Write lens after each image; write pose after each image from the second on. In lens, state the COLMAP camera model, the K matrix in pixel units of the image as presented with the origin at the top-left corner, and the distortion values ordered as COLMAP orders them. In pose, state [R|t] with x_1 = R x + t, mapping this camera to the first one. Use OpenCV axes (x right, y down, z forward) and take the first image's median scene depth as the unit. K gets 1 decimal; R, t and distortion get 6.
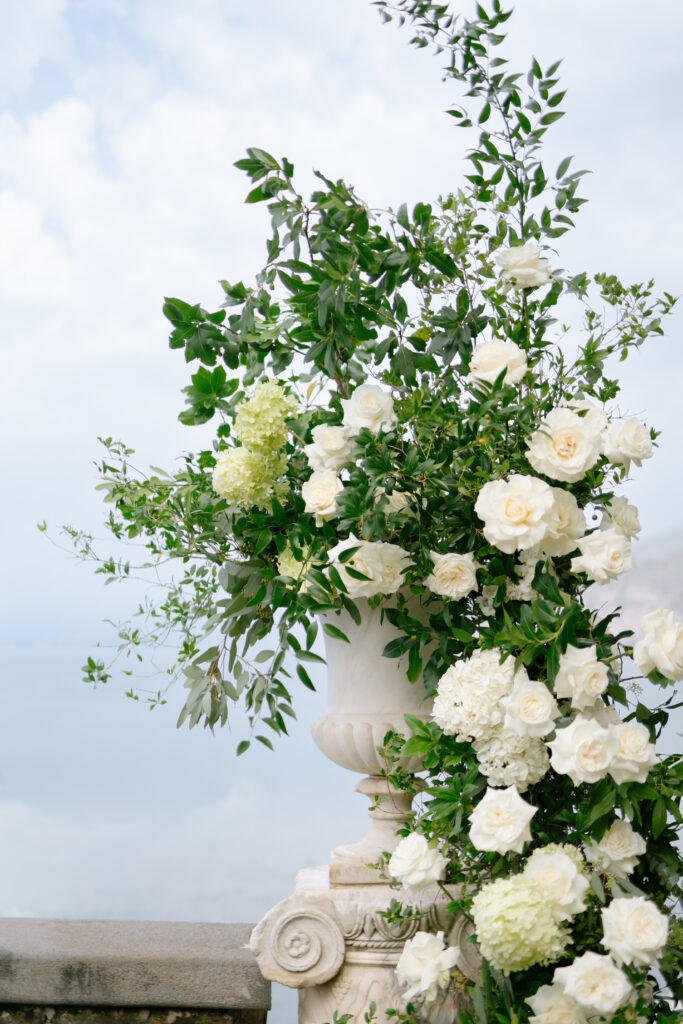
lens RADIAL K [[1400.1, 0, 341.5], [0, 1400.1, 512.0], [0, 0, 1]] dist [-0.012054, -0.057876]
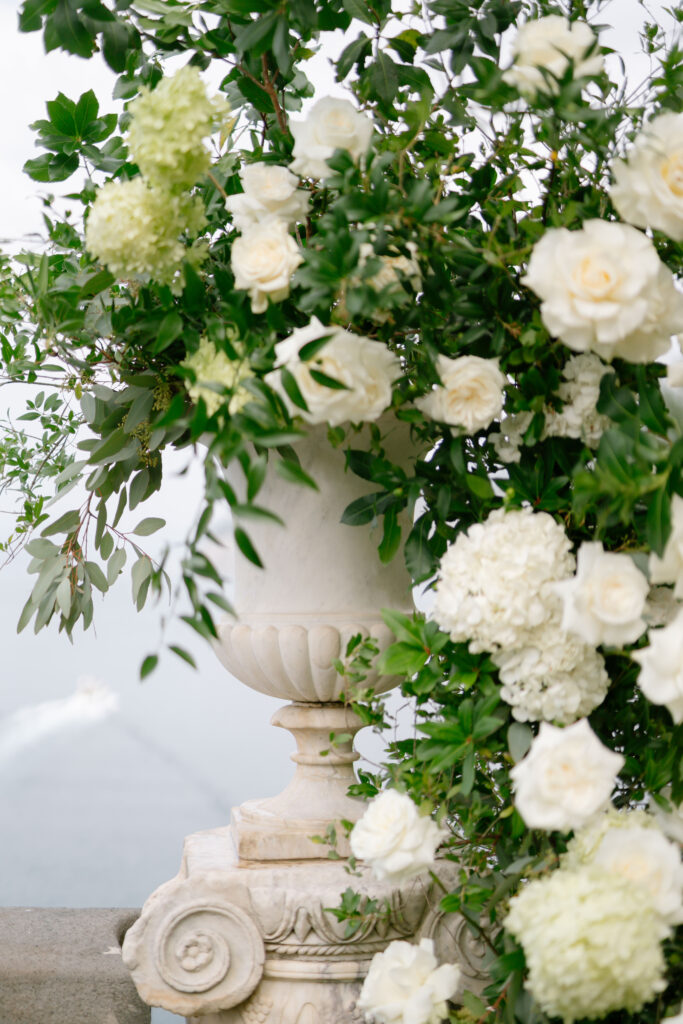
lens RADIAL K [[1400.1, 0, 341.5], [0, 1400.1, 512.0], [0, 0, 1]] dist [-0.012054, -0.057876]
pose [[0.990425, 0.023039, 0.136118, -0.060426], [-0.030256, 0.998230, 0.051192, 0.065222], [-0.134697, -0.054820, 0.989369, 0.355291]]
